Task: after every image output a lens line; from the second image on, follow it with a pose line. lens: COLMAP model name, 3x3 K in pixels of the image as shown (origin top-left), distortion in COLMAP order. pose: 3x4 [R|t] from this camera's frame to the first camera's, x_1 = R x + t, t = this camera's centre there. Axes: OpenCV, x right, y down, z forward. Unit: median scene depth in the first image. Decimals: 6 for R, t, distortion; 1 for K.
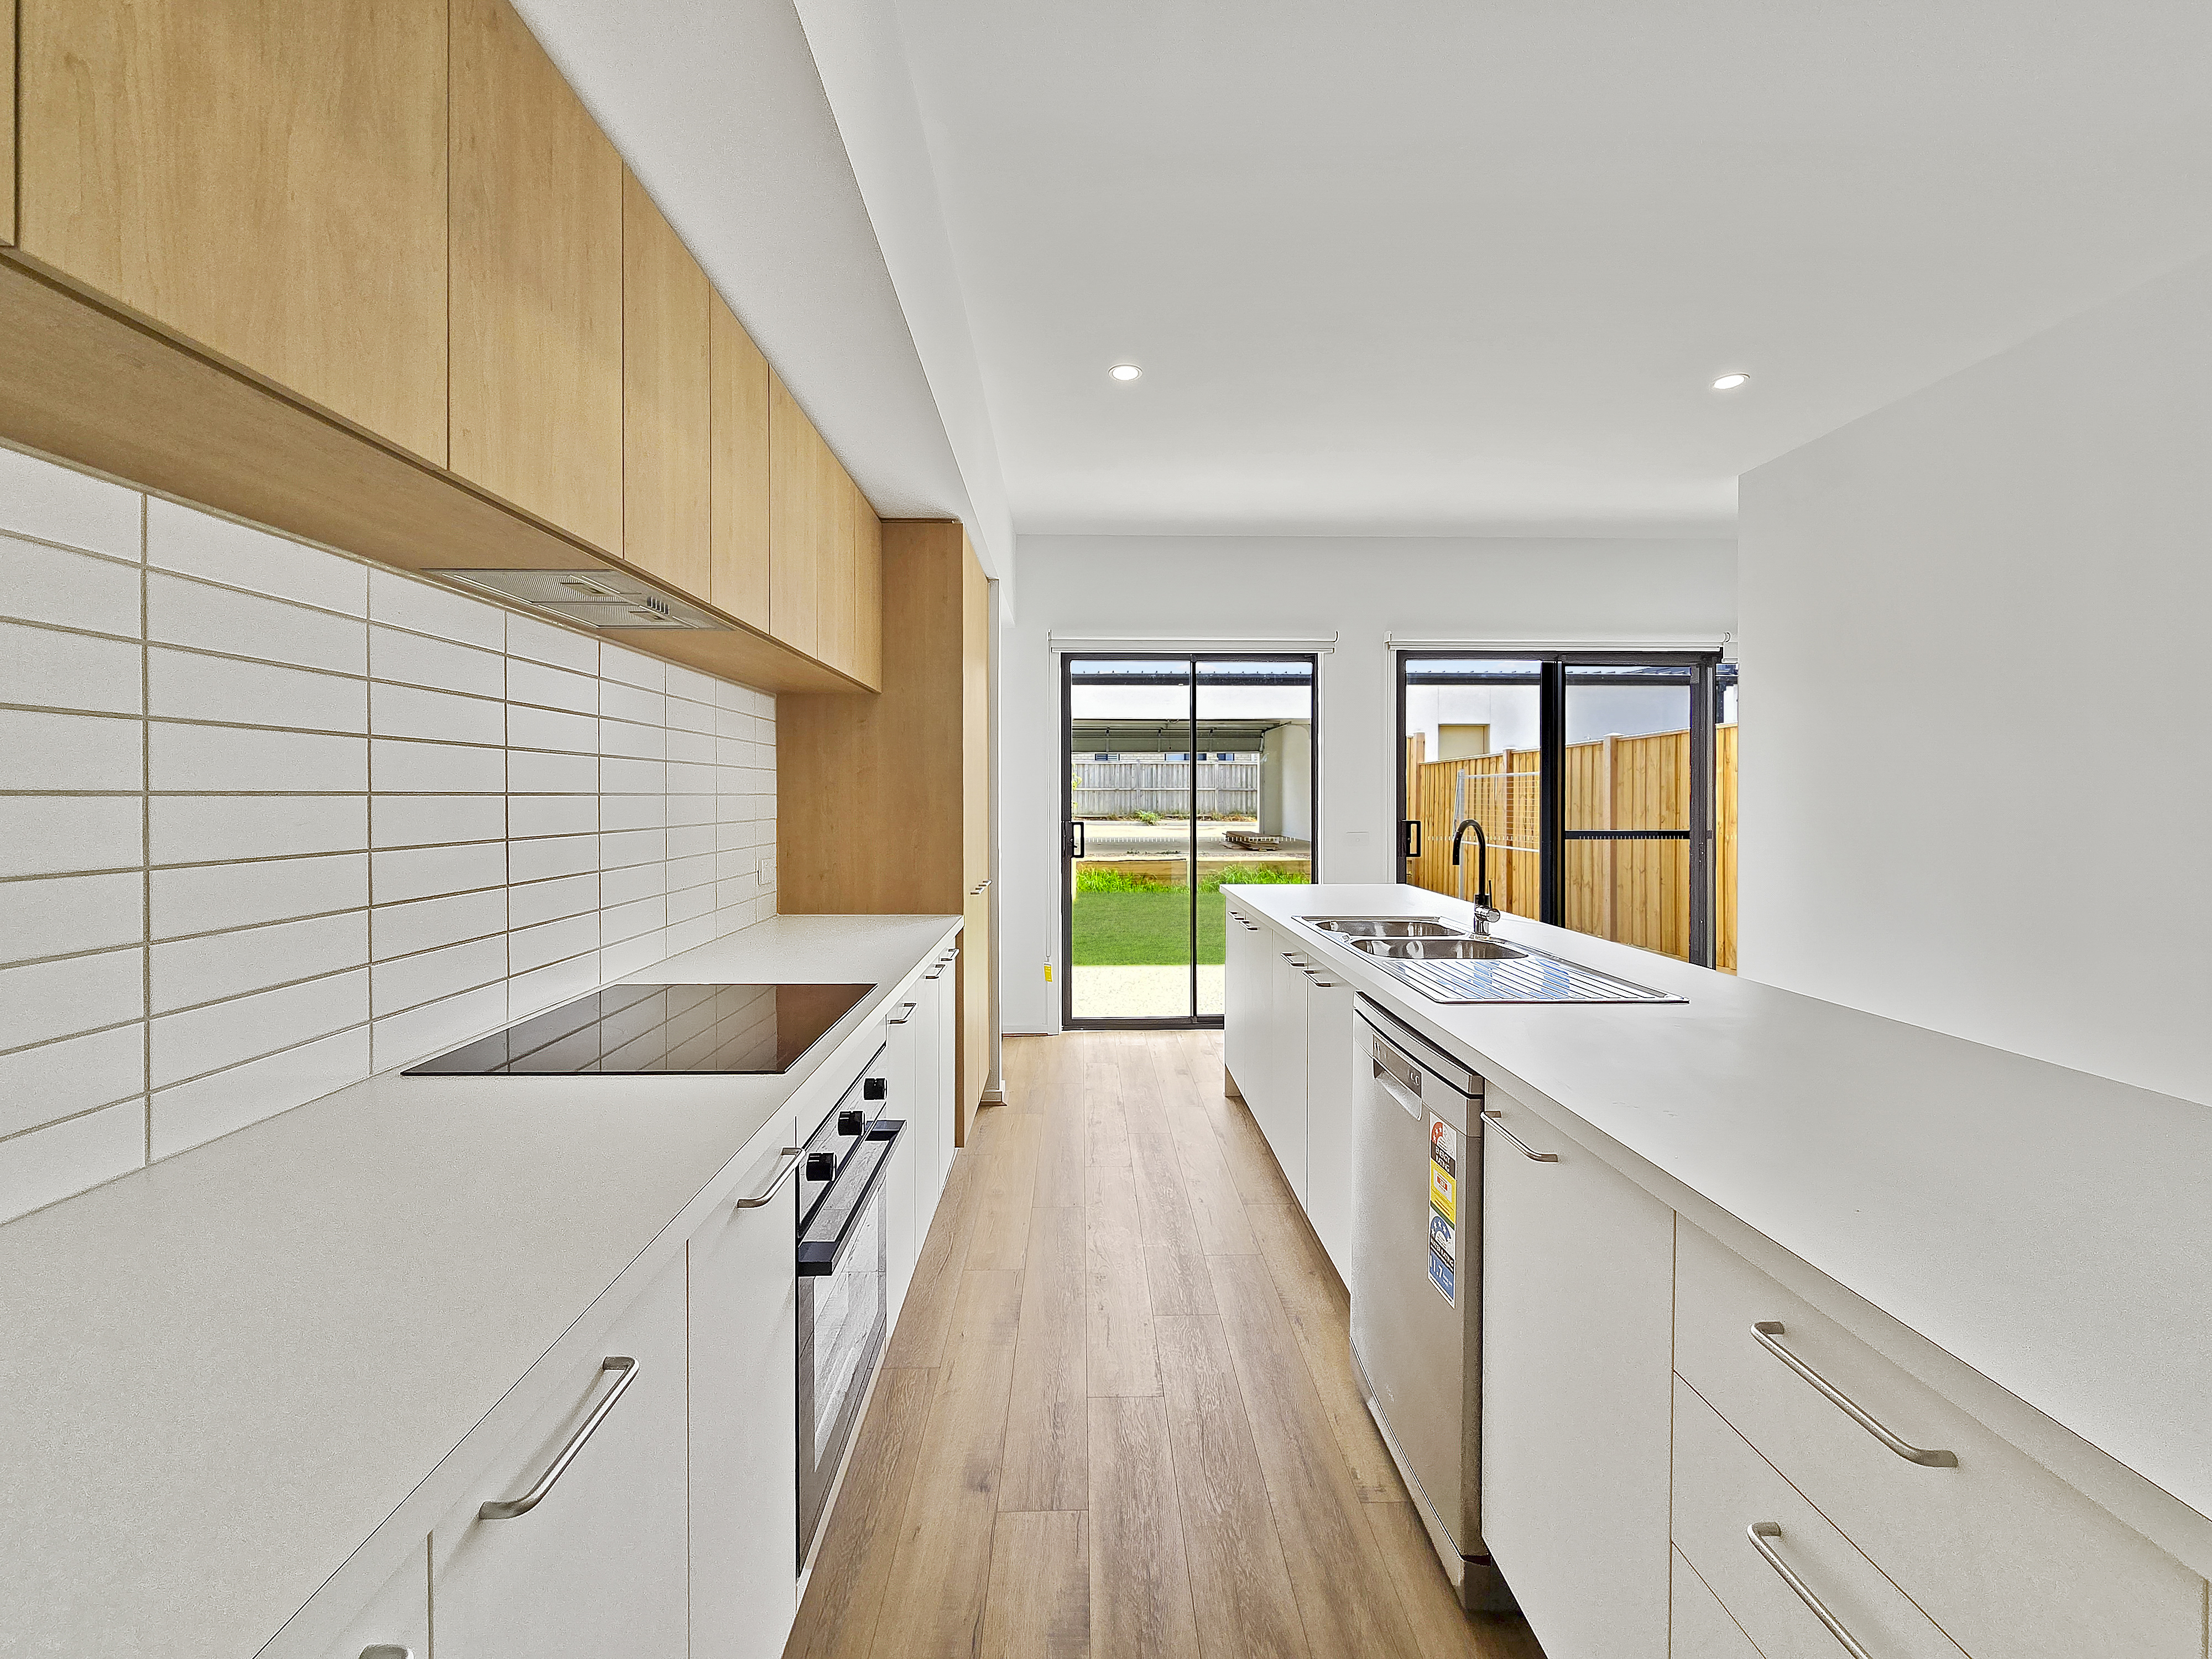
lens RADIAL K [[921.1, 0, 1106.0], [0, 921.1, 829.5], [0, 0, 1]] dist [0.004908, 0.000538]
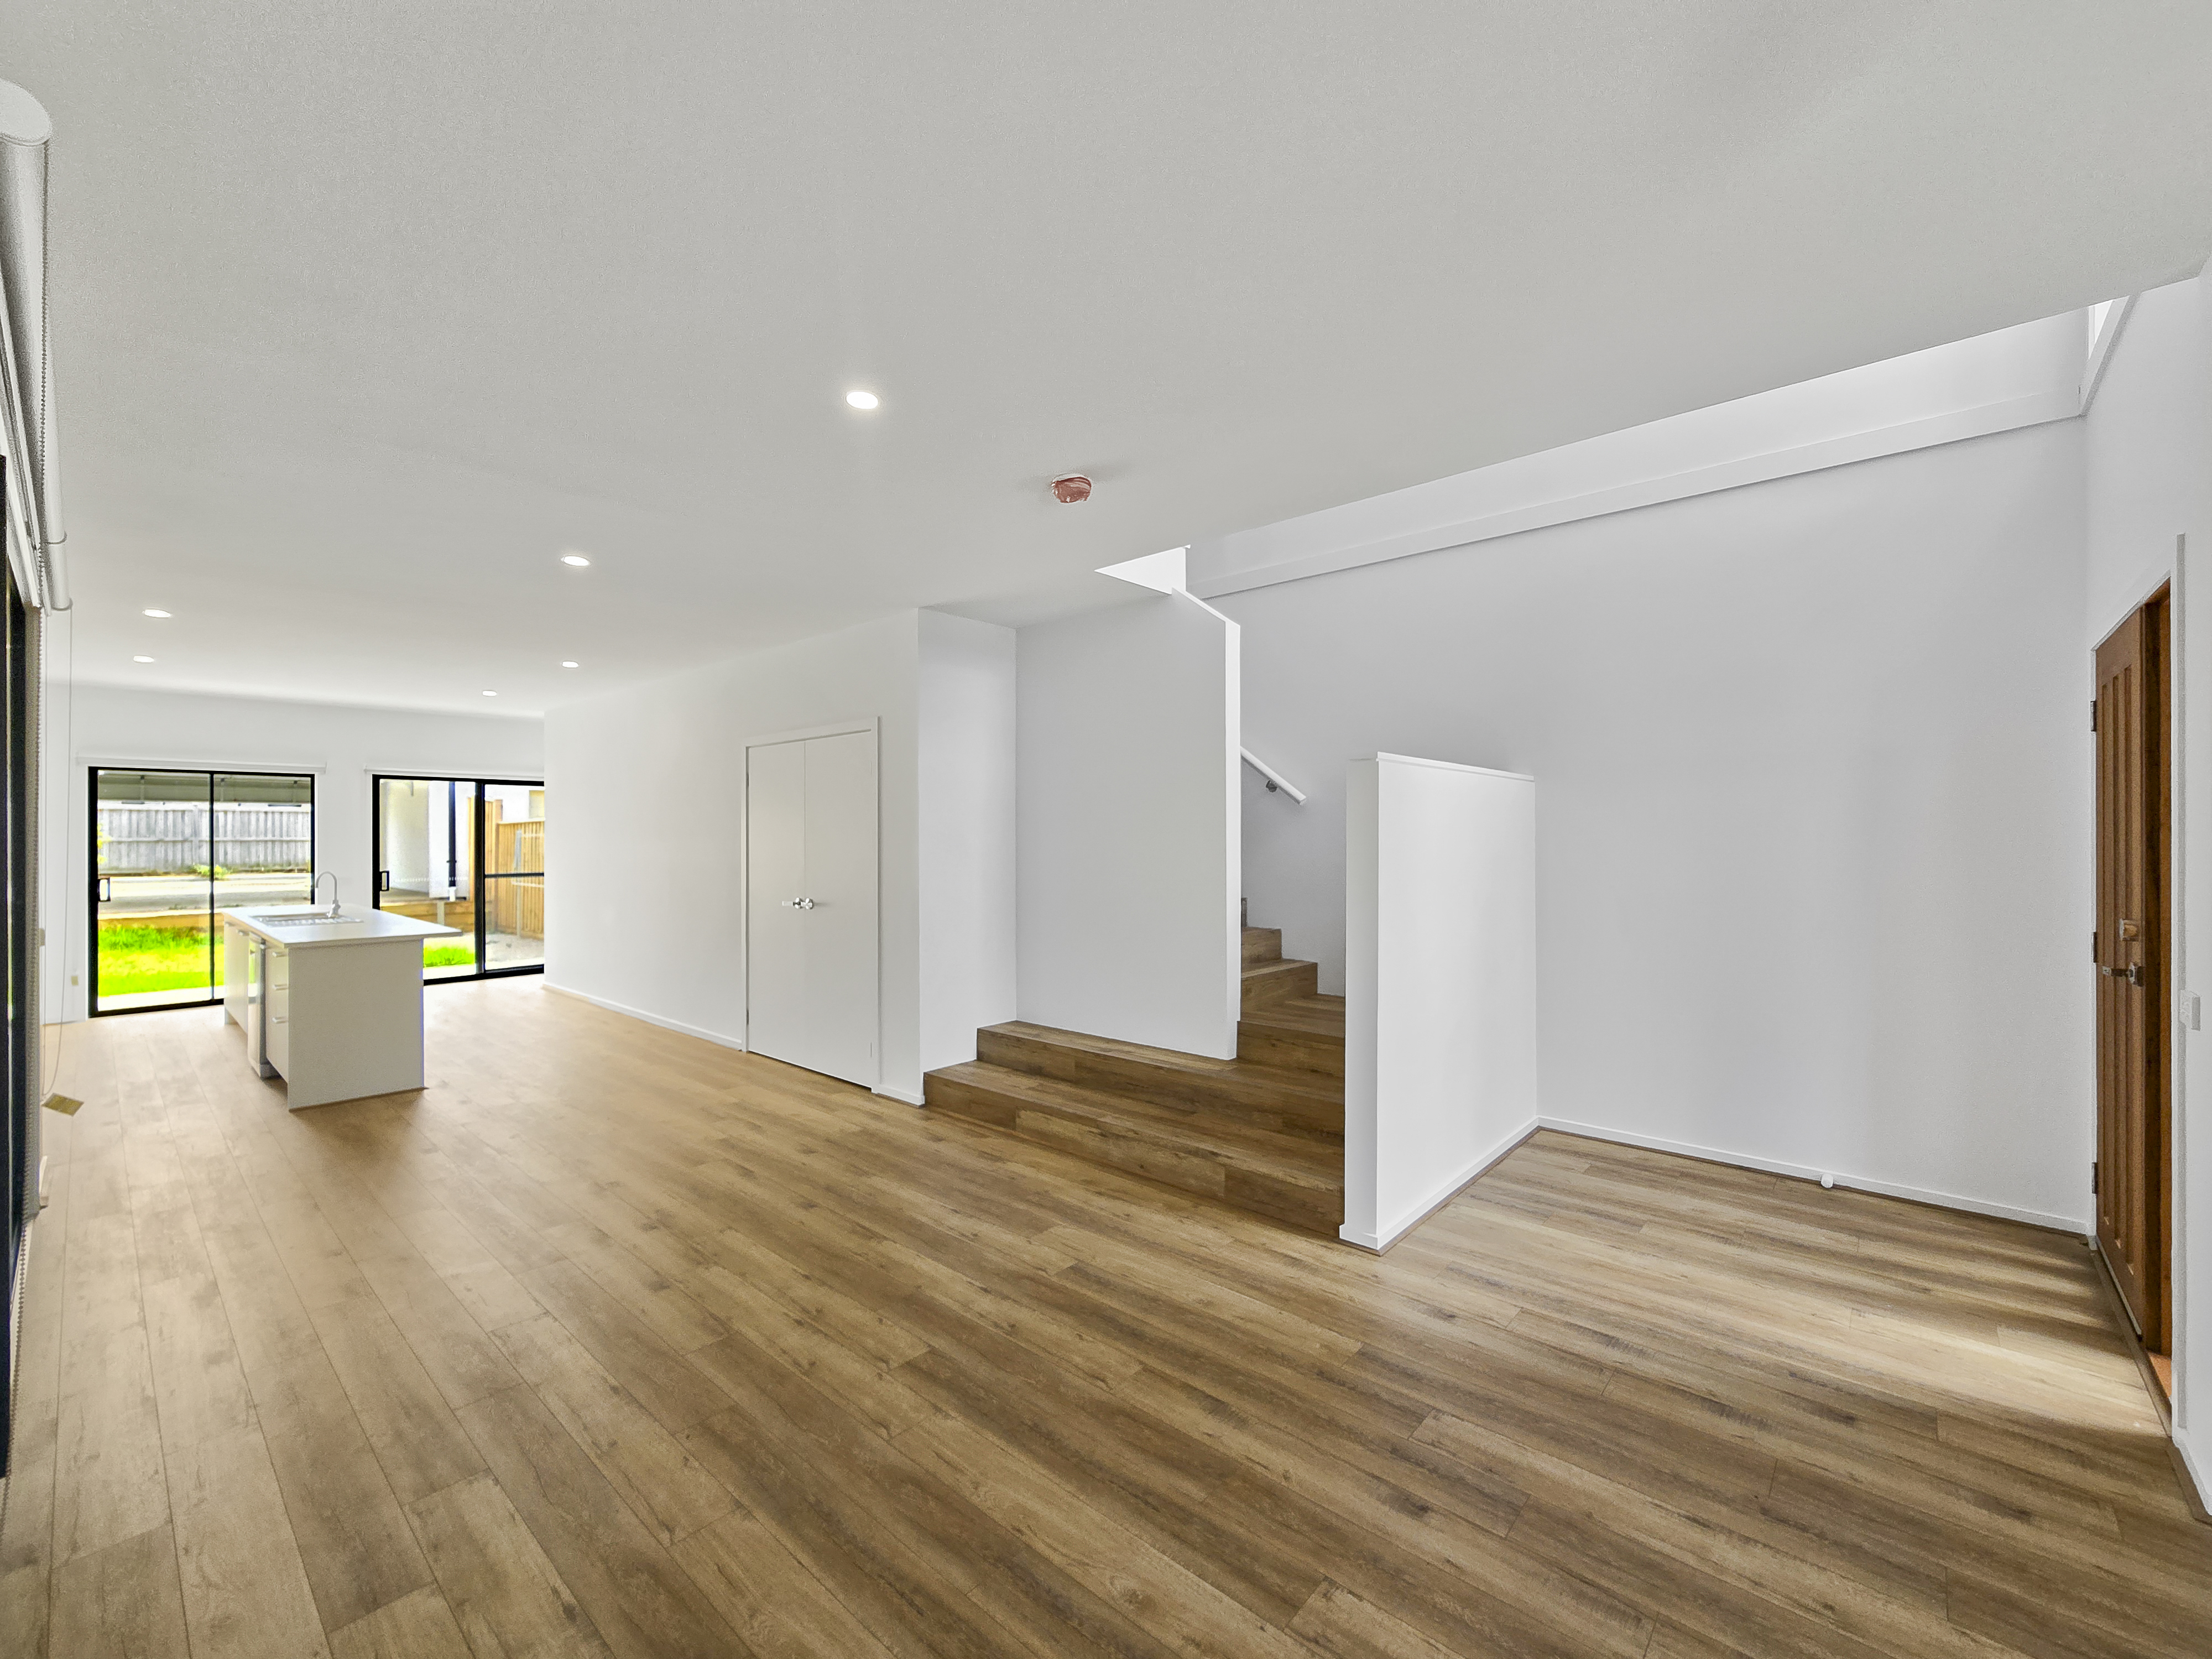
lens RADIAL K [[910.6, 0, 1108.3], [0, 910.6, 841.2], [0, 0, 1]] dist [-0.003435, -0.000009]
pose [[0.685901, -0.001324, 0.727694, 0.016000], [0.027829, 0.999315, -0.024413, 0.013623], [-0.727163, 0.036996, 0.685467, -1.145211]]
